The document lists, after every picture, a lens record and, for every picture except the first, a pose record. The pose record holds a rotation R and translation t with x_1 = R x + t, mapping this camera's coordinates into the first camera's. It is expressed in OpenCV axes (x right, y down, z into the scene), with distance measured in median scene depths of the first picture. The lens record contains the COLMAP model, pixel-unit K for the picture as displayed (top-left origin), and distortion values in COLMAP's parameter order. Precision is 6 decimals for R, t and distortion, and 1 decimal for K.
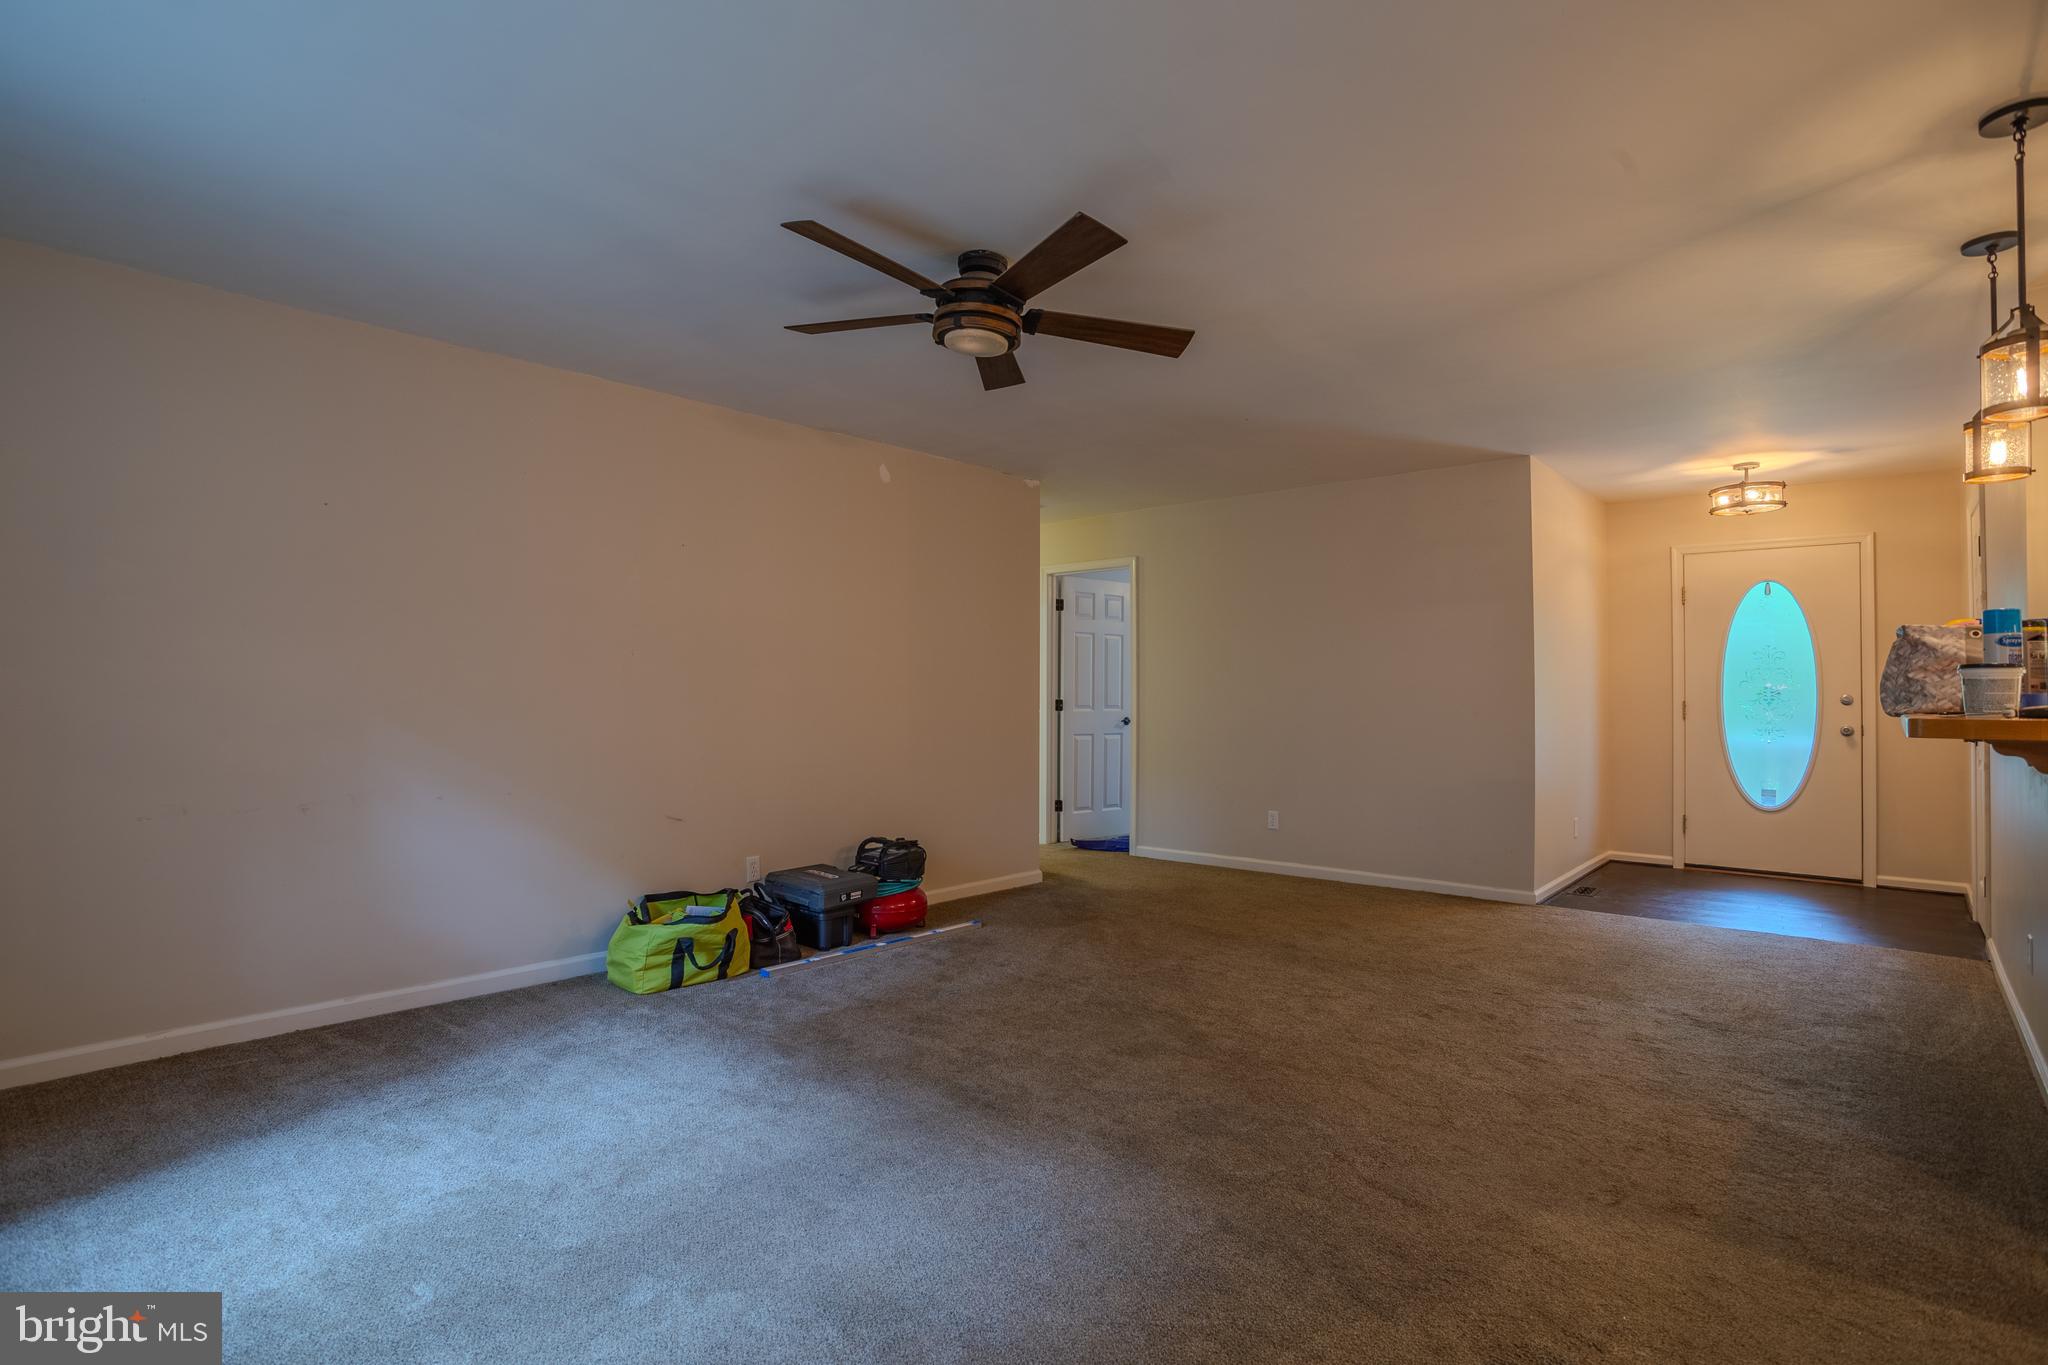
lens RADIAL K [[1055.0, 0, 1024.0], [0, 1055.0, 682.5], [0, 0, 1]] dist [-0.001669, 0.000143]
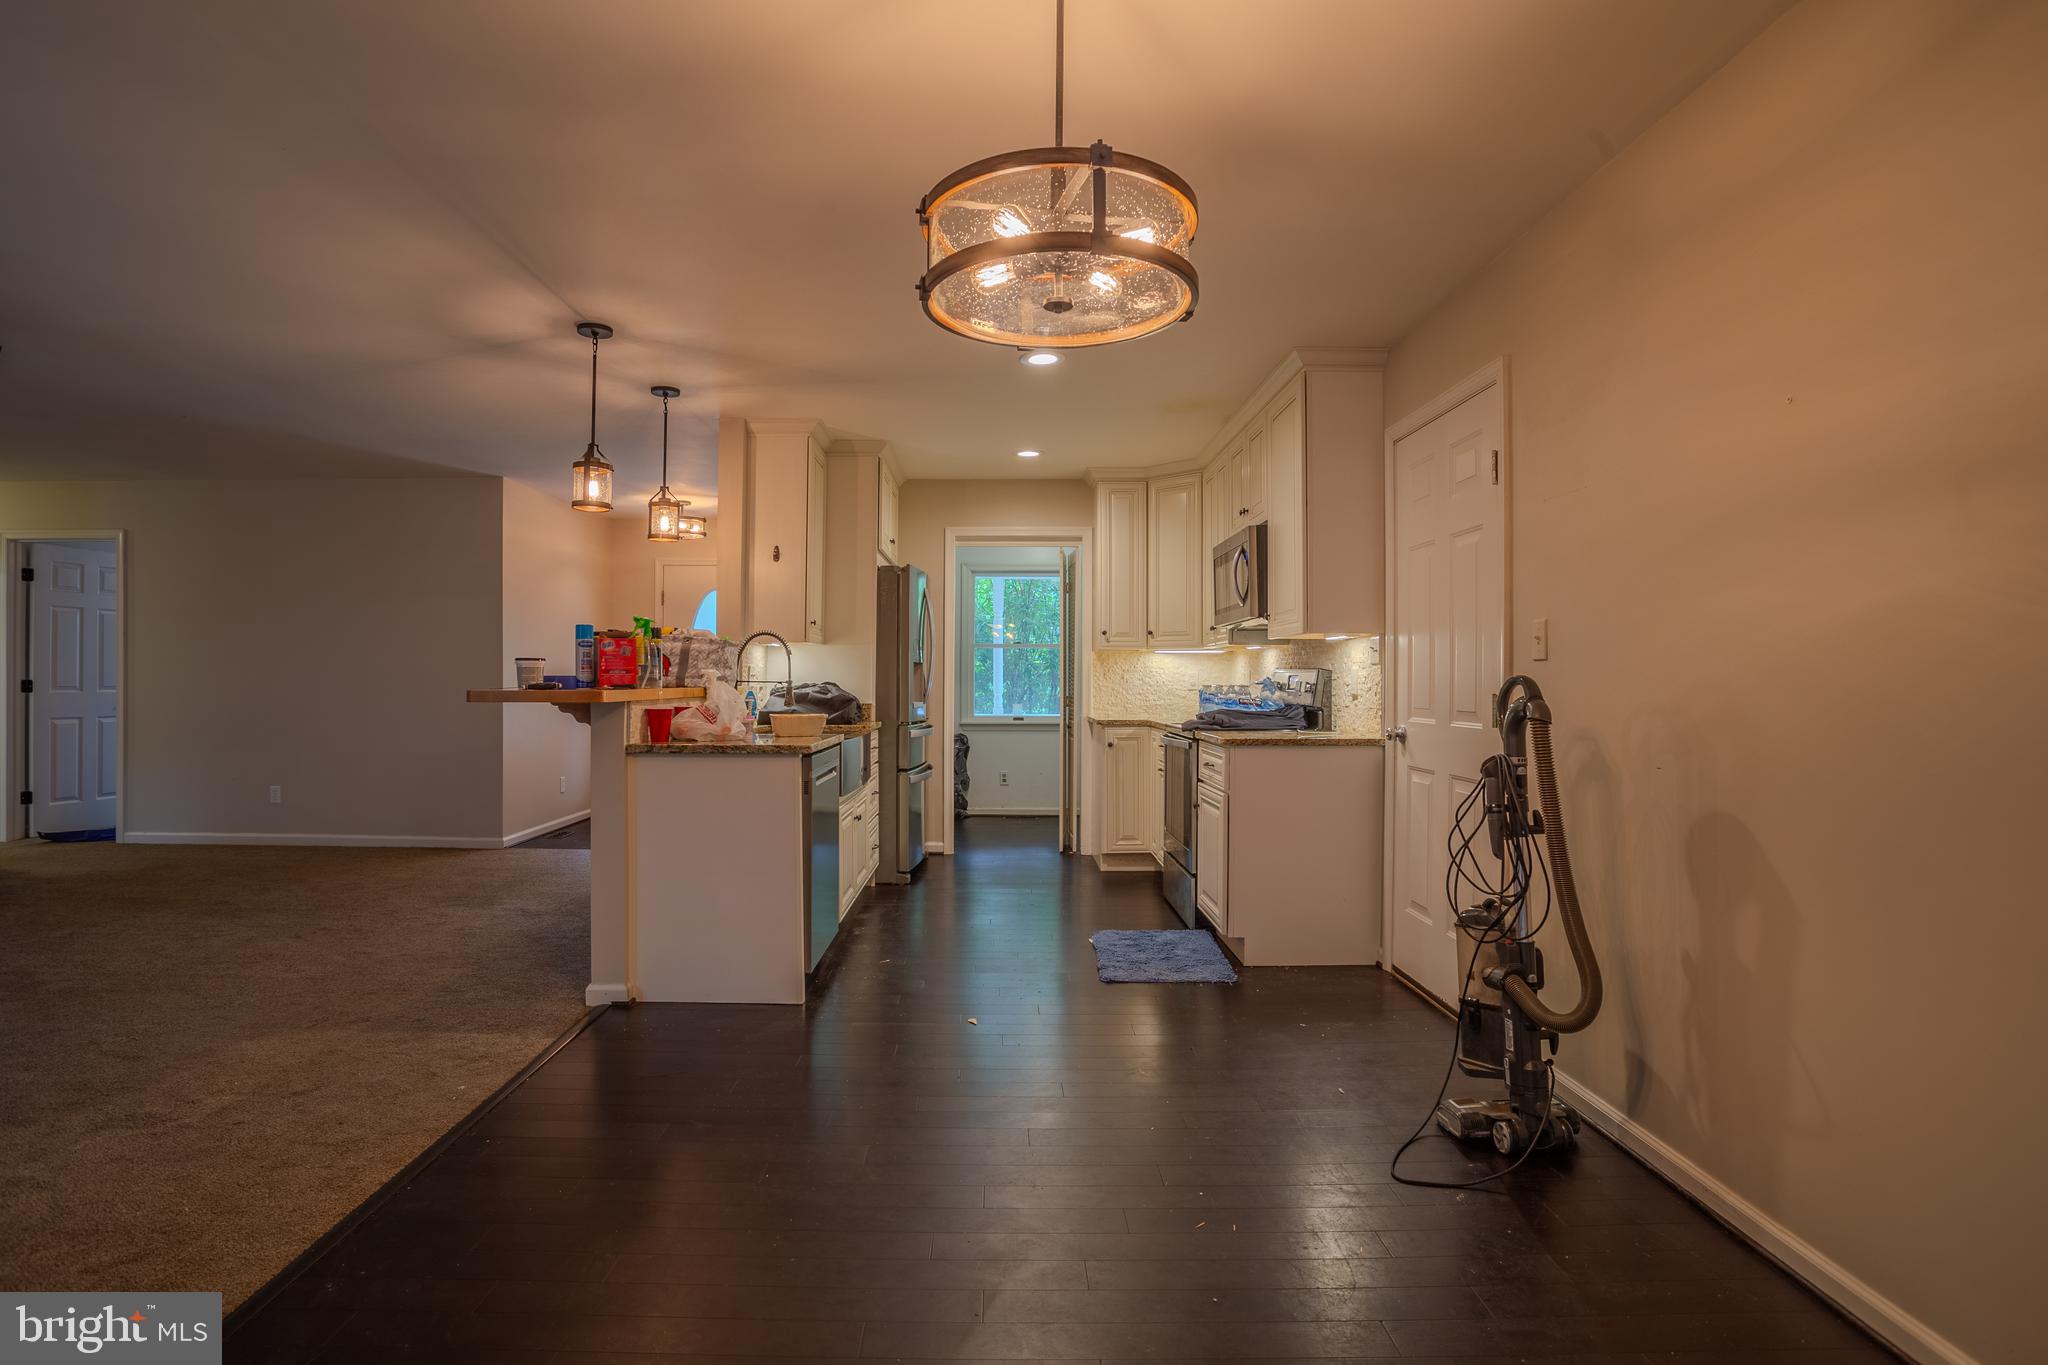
lens RADIAL K [[1018.4, 0, 980.4], [0, 1018.4, 699.7], [0, 0, 1]] dist [-0.022743, 0.001852]
pose [[0.763378, -0.008718, 0.645893, 0.145751], [-0.012436, 0.999525, 0.028189, -0.001550], [-0.645832, -0.029551, 0.762907, -0.247328]]
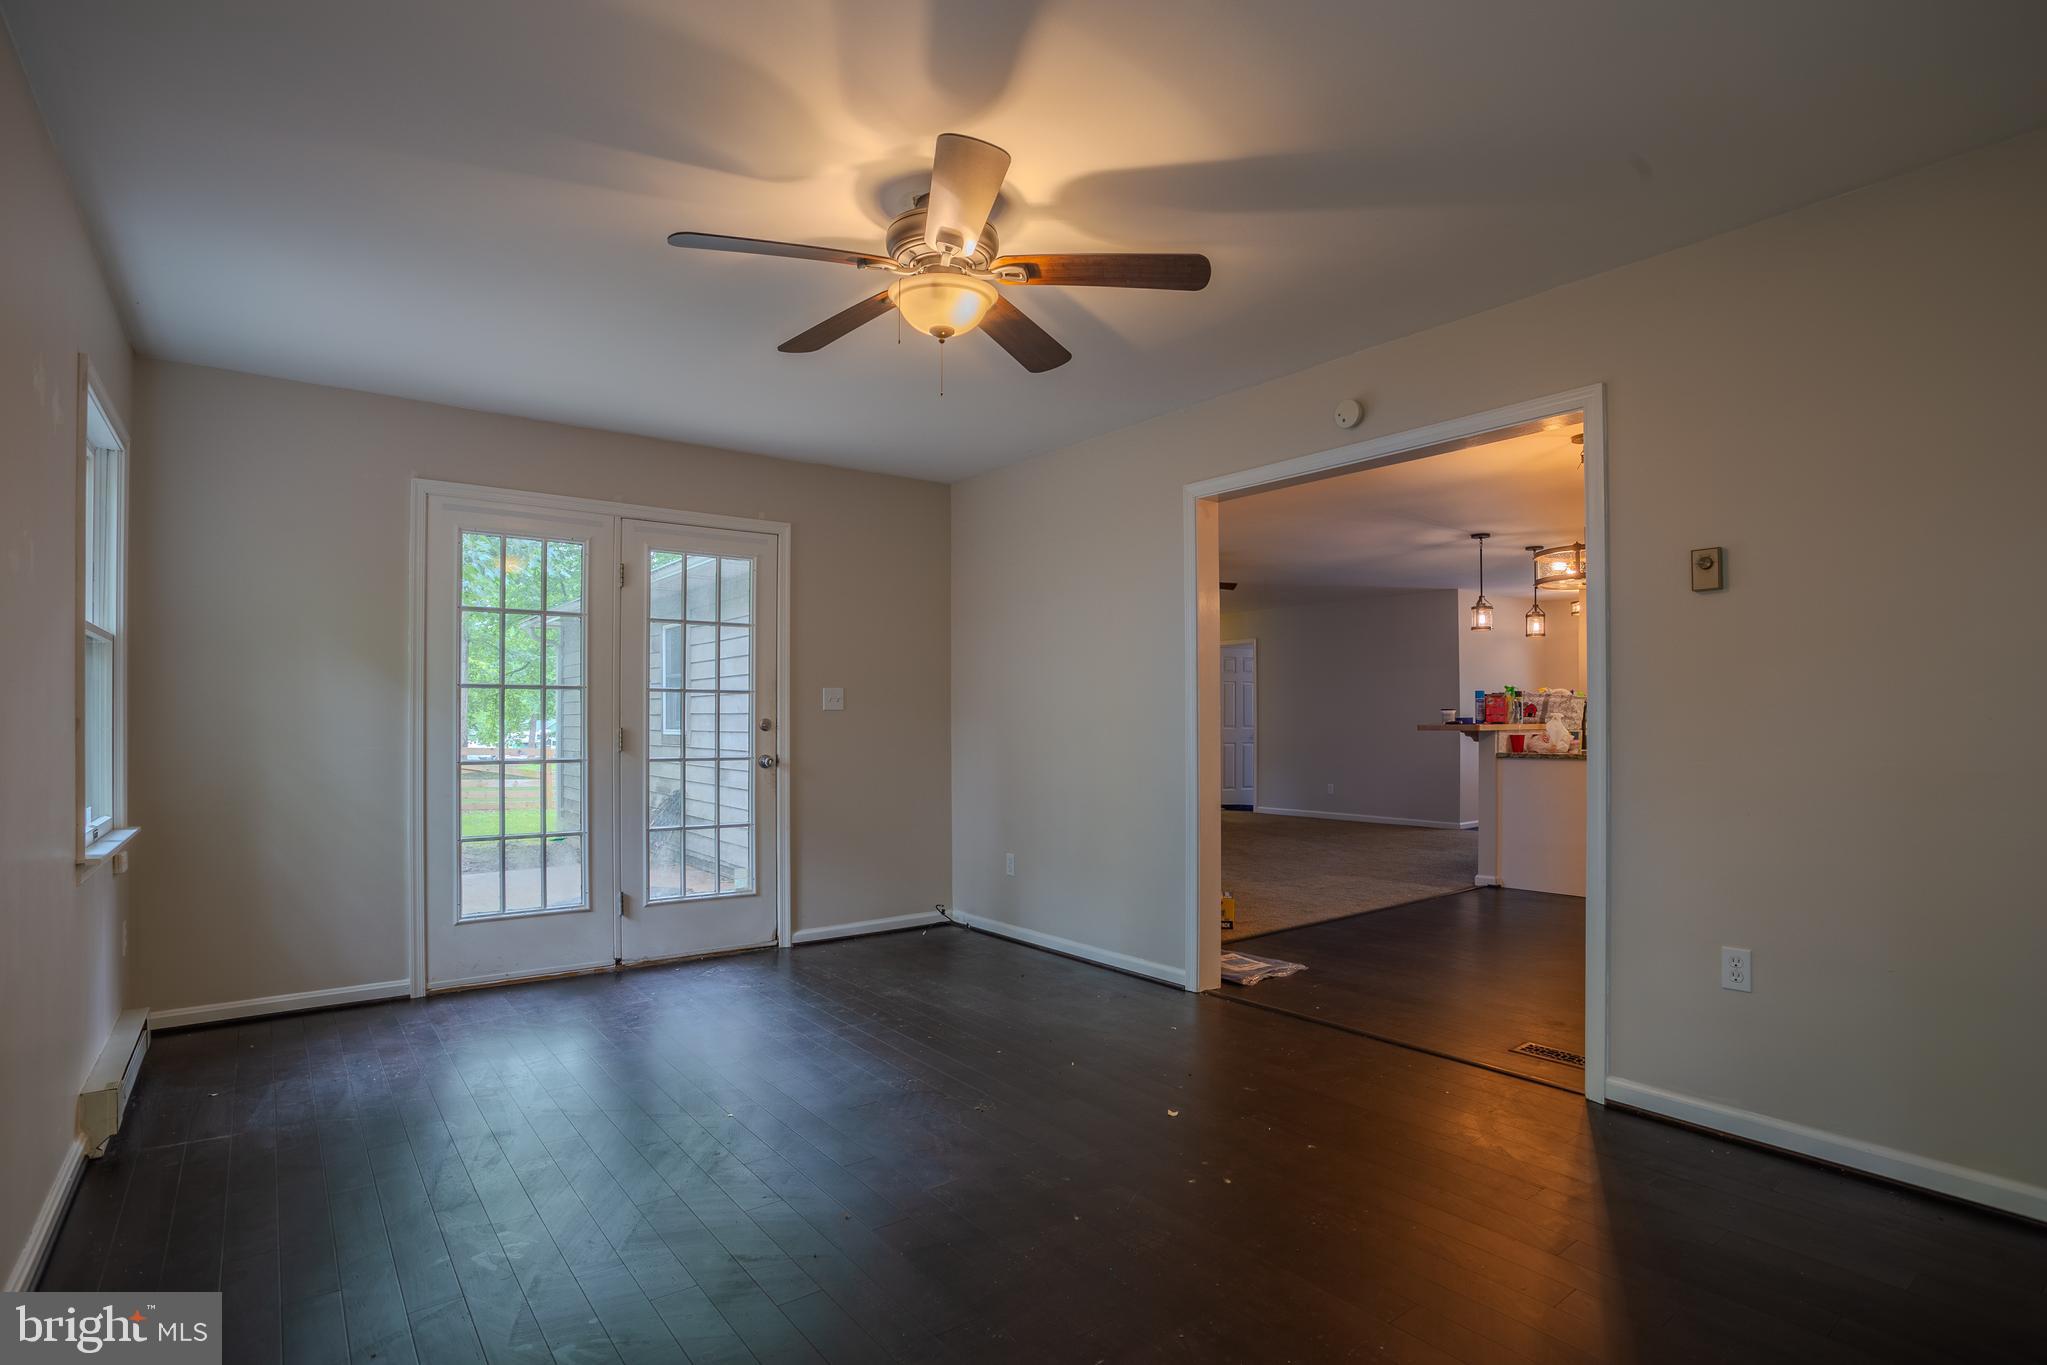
lens RADIAL K [[1016.4, 0, 1031.3], [0, 1016.4, 715.3], [0, 0, 1]] dist [-0.025453, 0.000298]
pose [[0.982852, -0.004702, -0.184335, 0.064568], [0.005971, 0.999962, 0.006327, -0.008844], [0.184298, -0.007319, 0.982843, -0.880944]]
